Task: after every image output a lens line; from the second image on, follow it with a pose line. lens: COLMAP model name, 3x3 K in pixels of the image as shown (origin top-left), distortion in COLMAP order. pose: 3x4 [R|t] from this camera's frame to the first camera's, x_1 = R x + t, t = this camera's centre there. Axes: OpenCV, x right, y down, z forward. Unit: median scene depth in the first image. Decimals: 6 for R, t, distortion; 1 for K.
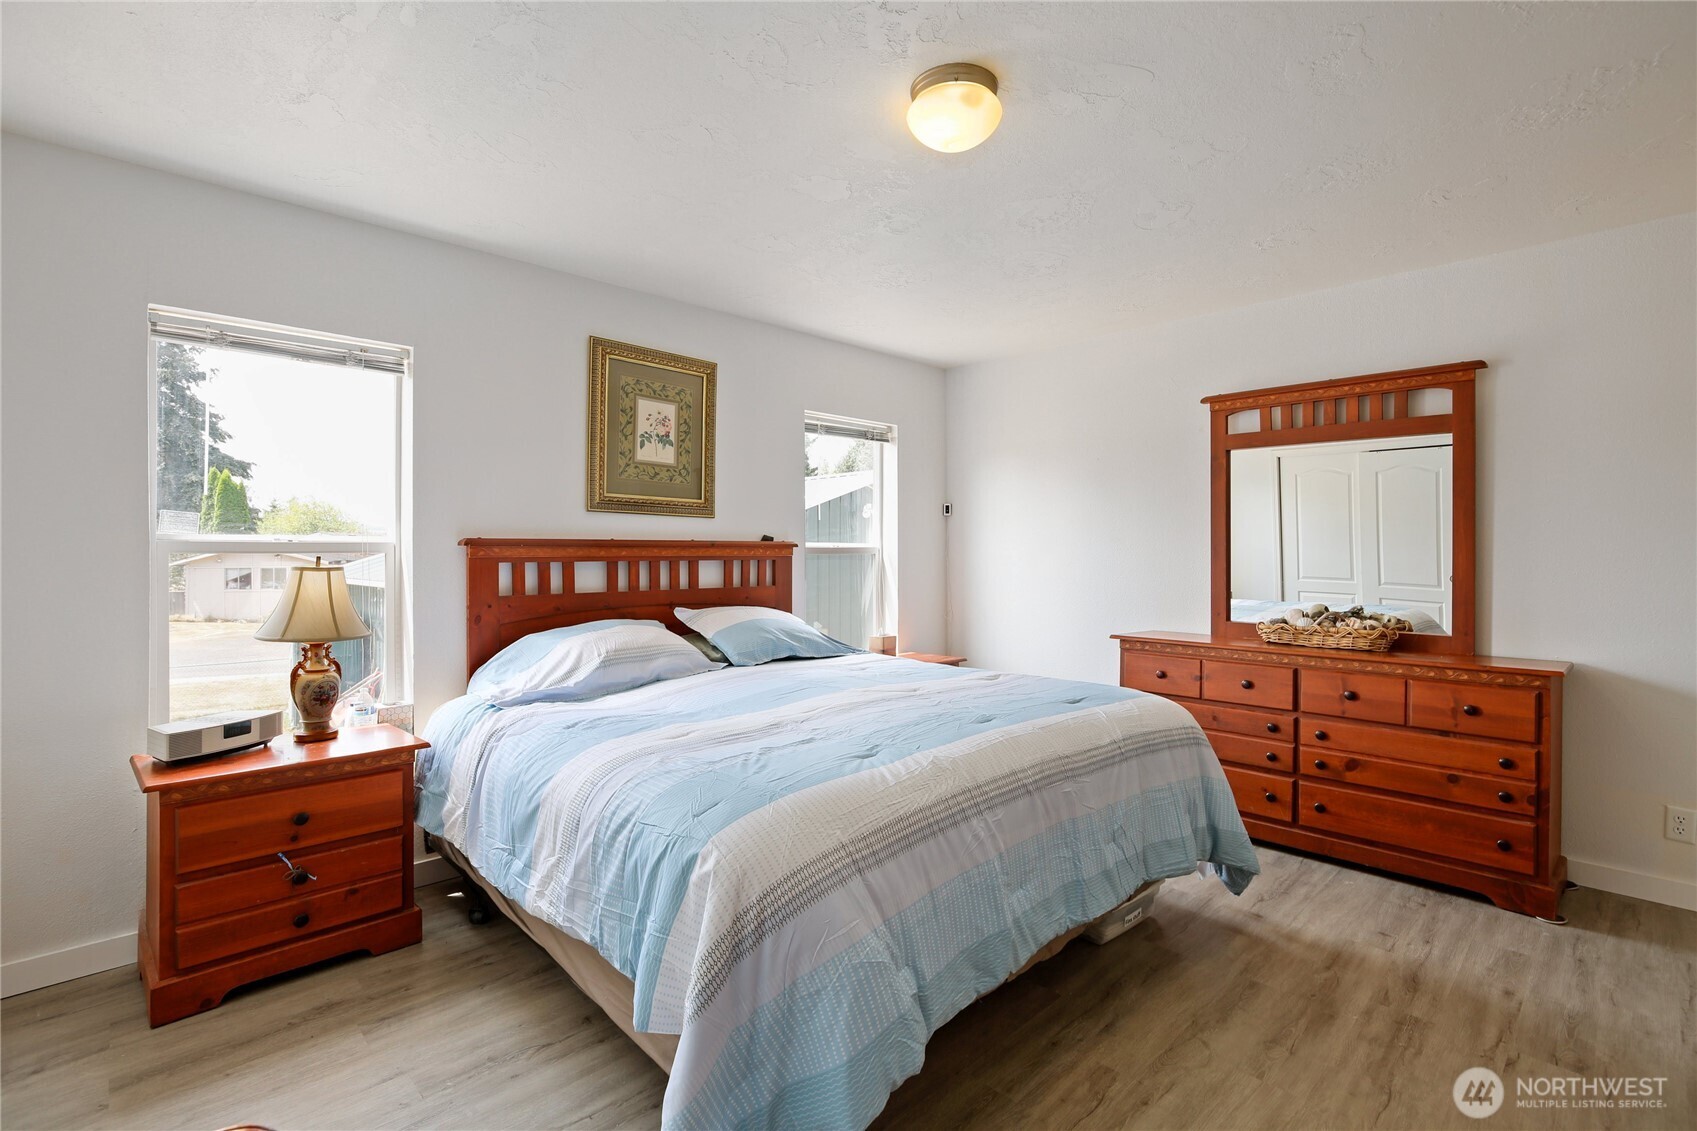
lens RADIAL K [[787.7, 0, 846.2], [0, 787.7, 554.7], [0, 0, 1]] dist [-0.018272, -0.000417]
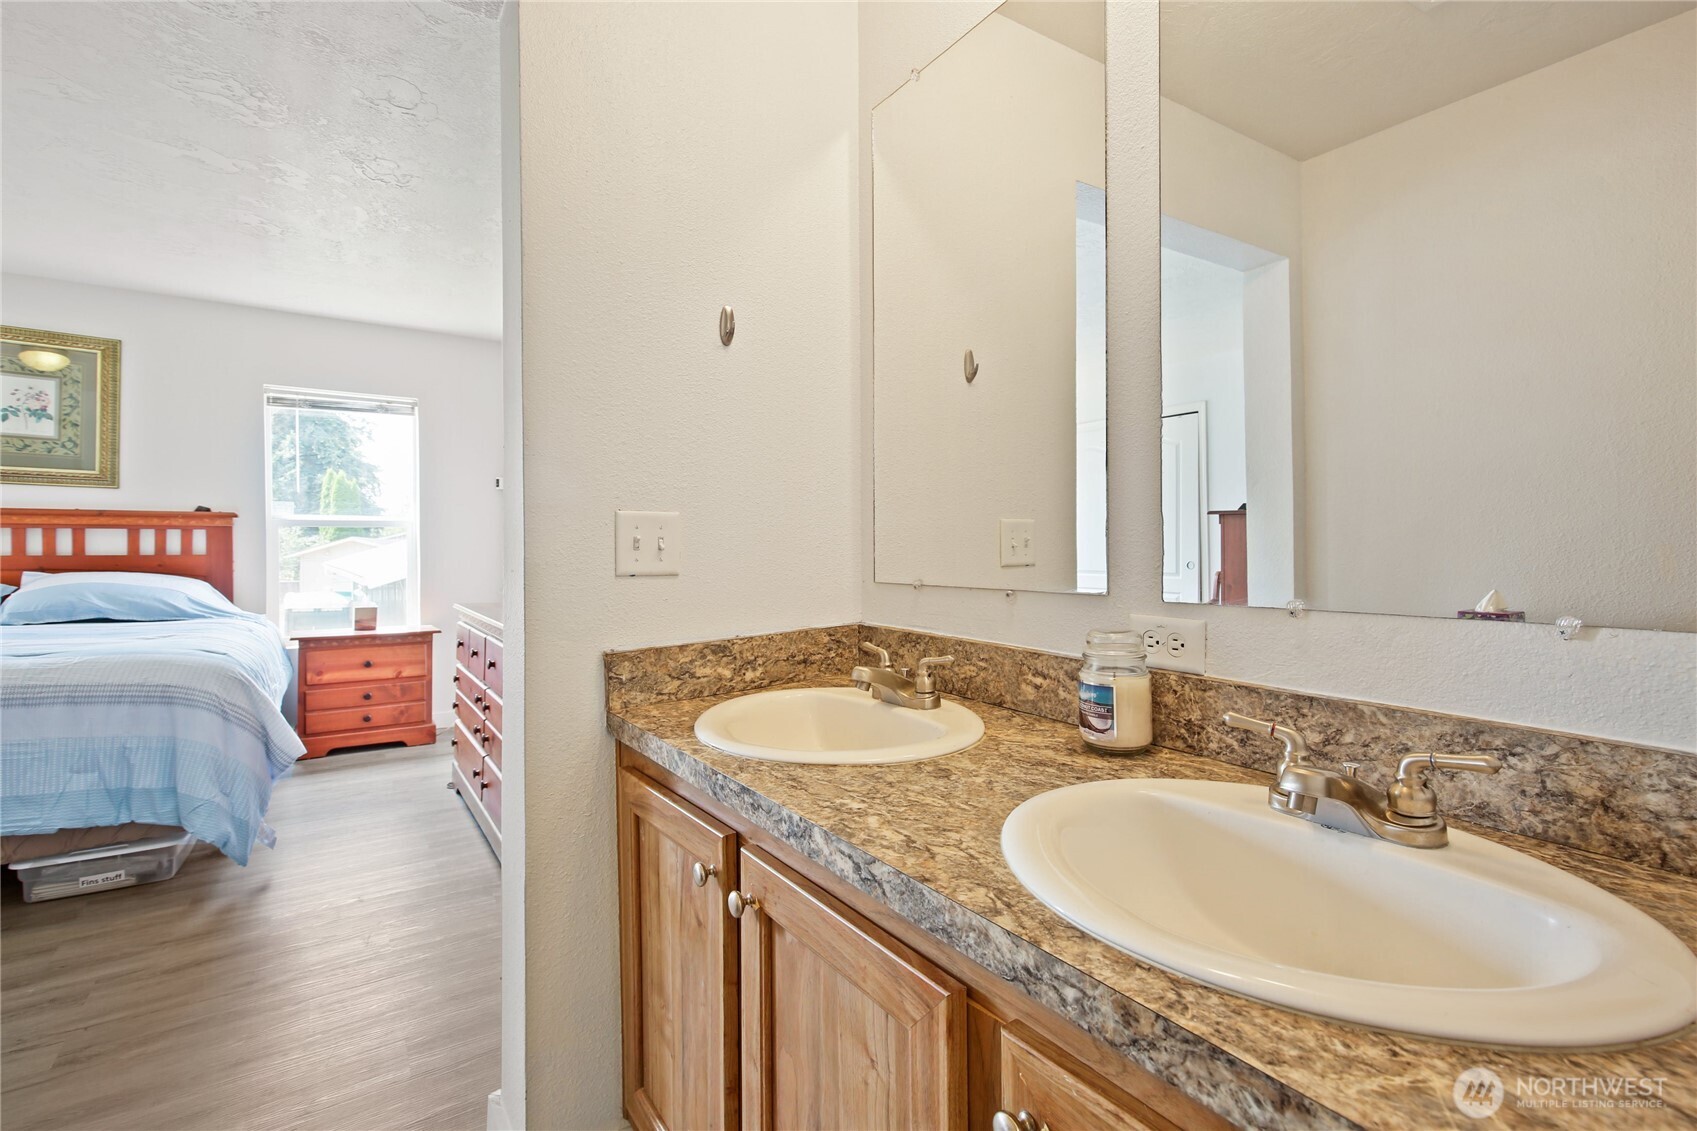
lens RADIAL K [[787.7, 0, 850.7], [0, 787.7, 556.8], [0, 0, 1]] dist [-0.018272, -0.000417]
pose [[0.989603, 0.002292, -0.143807, 0.972860], [-0.001223, 0.999971, 0.007522, 0.036498], [0.143820, -0.007268, 0.989577, 0.124776]]
